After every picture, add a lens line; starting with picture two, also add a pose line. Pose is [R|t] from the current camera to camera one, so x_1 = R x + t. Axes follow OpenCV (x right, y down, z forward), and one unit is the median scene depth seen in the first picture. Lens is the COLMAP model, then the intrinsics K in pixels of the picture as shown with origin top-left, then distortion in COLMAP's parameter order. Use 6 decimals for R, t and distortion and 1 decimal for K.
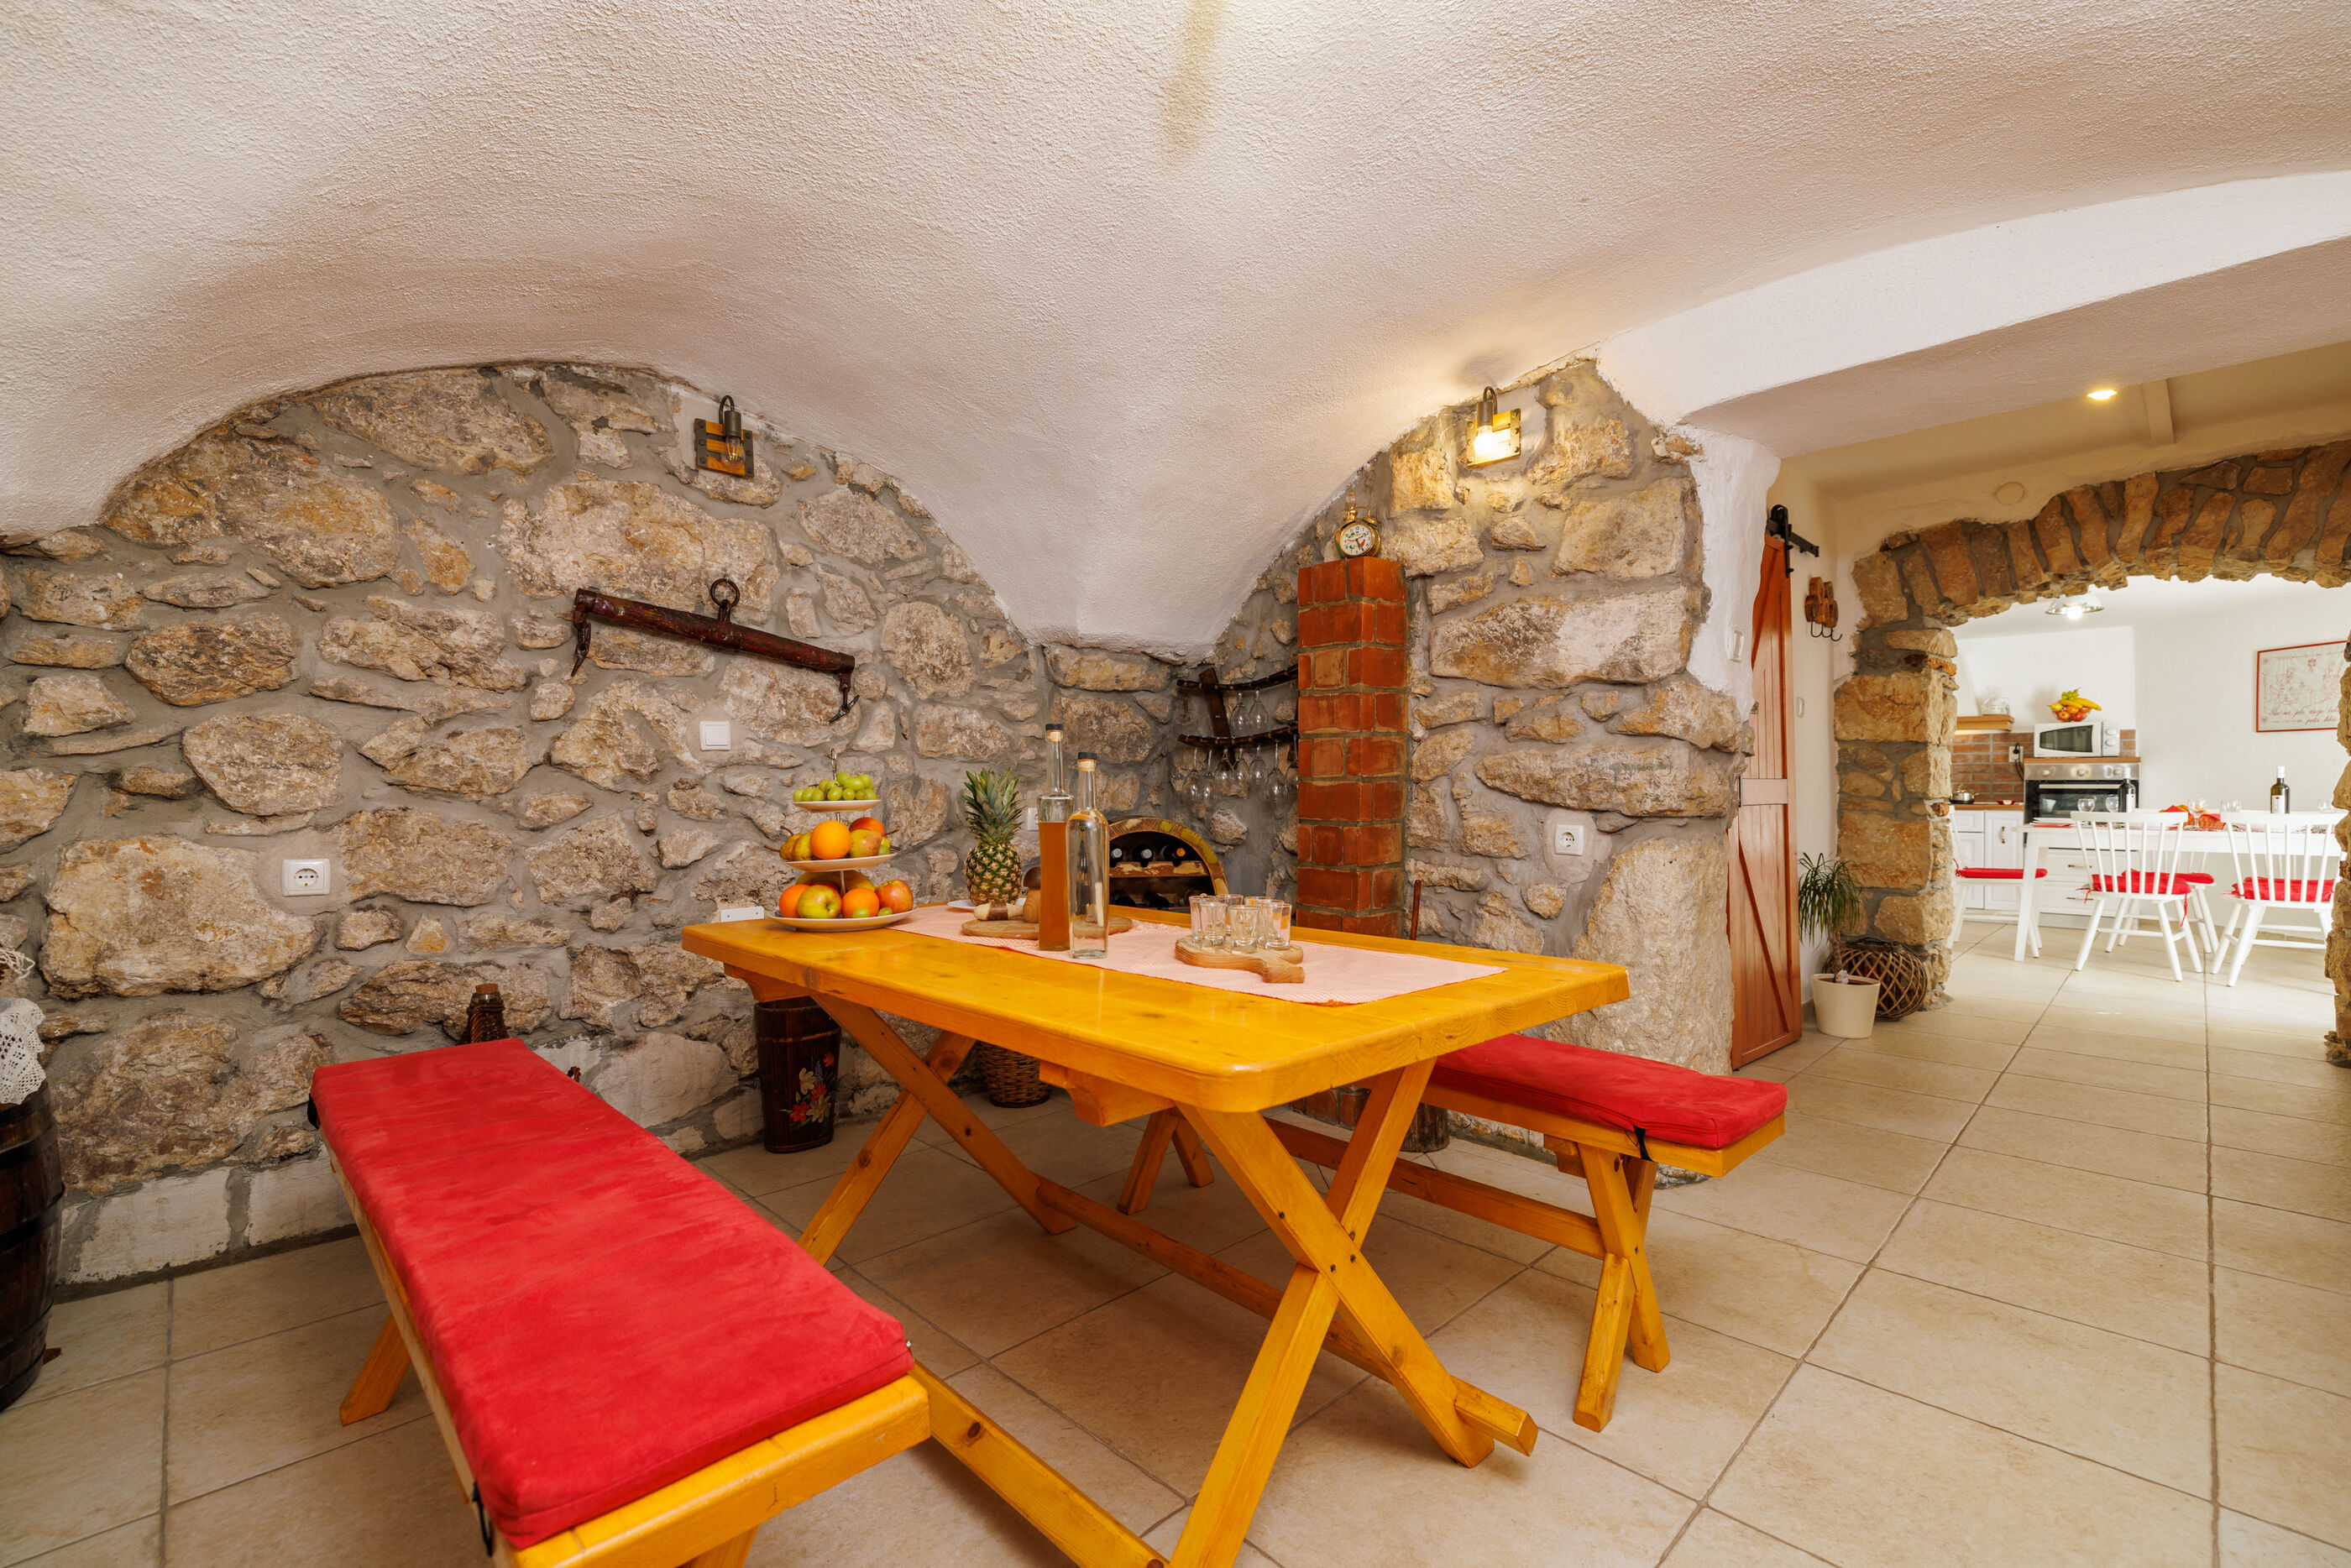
lens RADIAL K [[1007.5, 0, 1192.1], [0, 1007.5, 791.4], [0, 0, 1]] dist [0.000541, 0.000064]
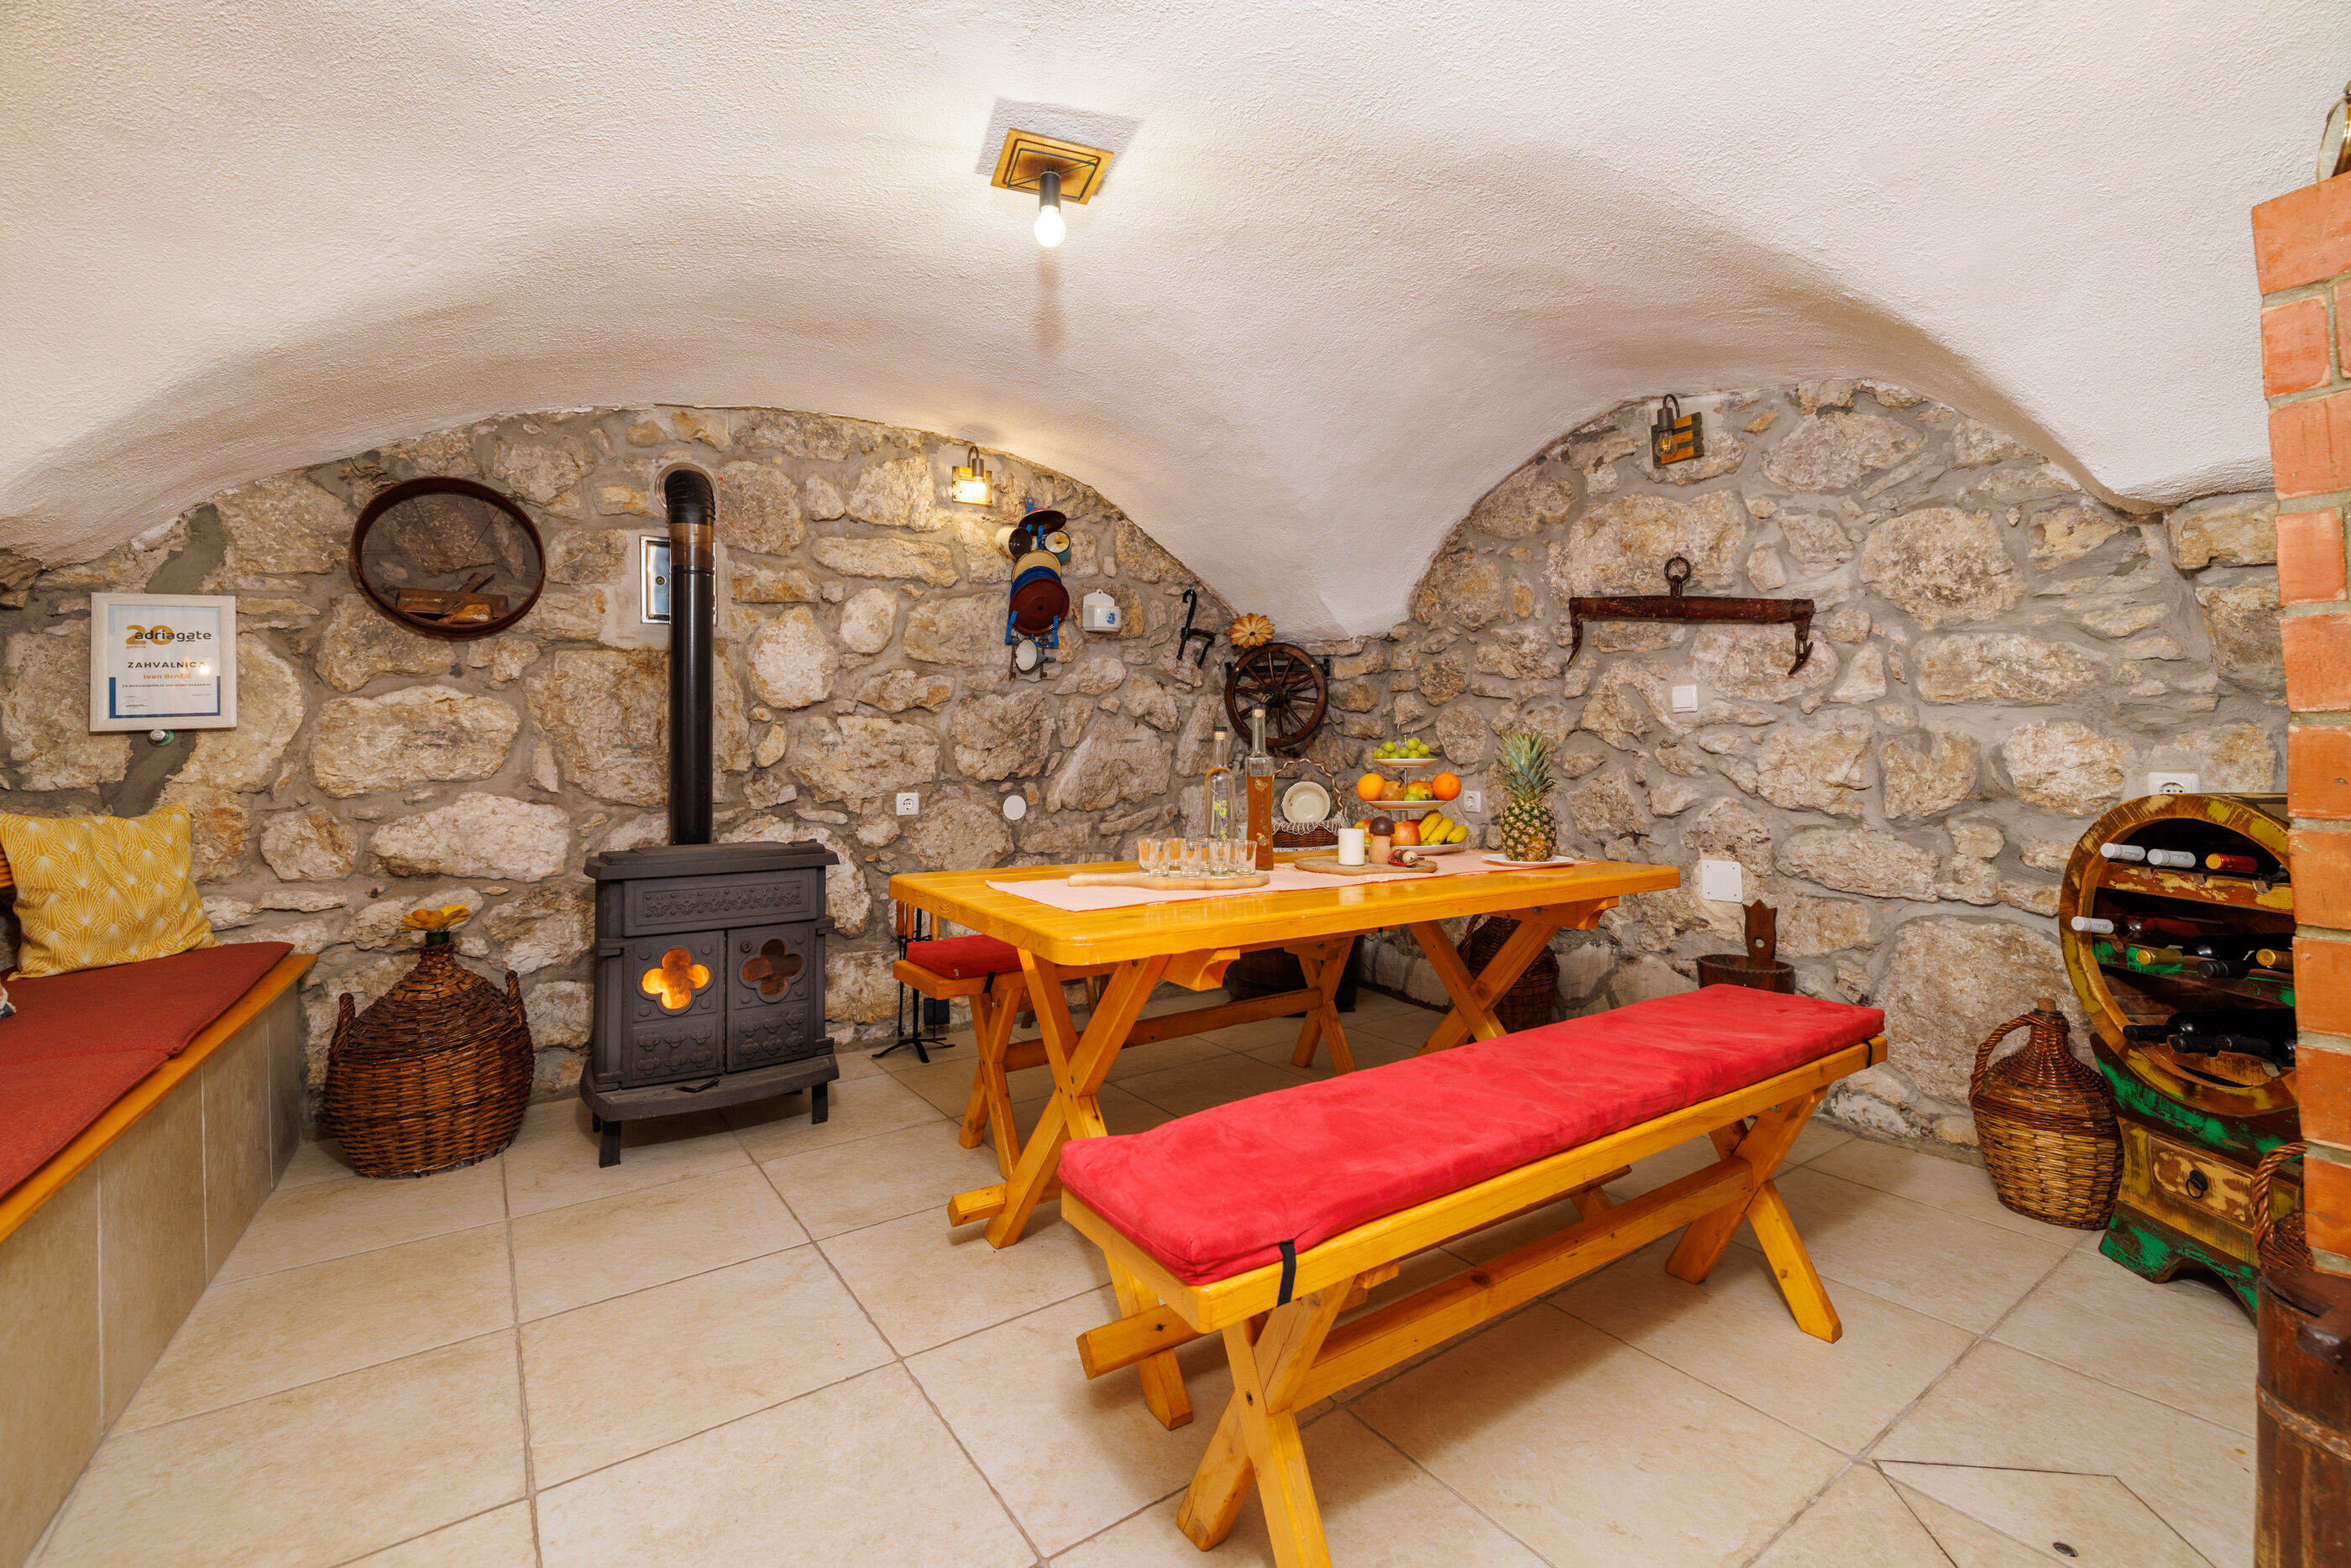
lens RADIAL K [[1007.5, 0, 1196.3], [0, 1007.5, 720.2], [0, 0, 1]] dist [0.000541, 0.000064]
pose [[-0.157237, -0.035029, -0.986939, 0.687404], [0.002733, 0.999351, -0.035905, 0.005839], [0.987557, -0.008343, -0.157039, 0.638663]]
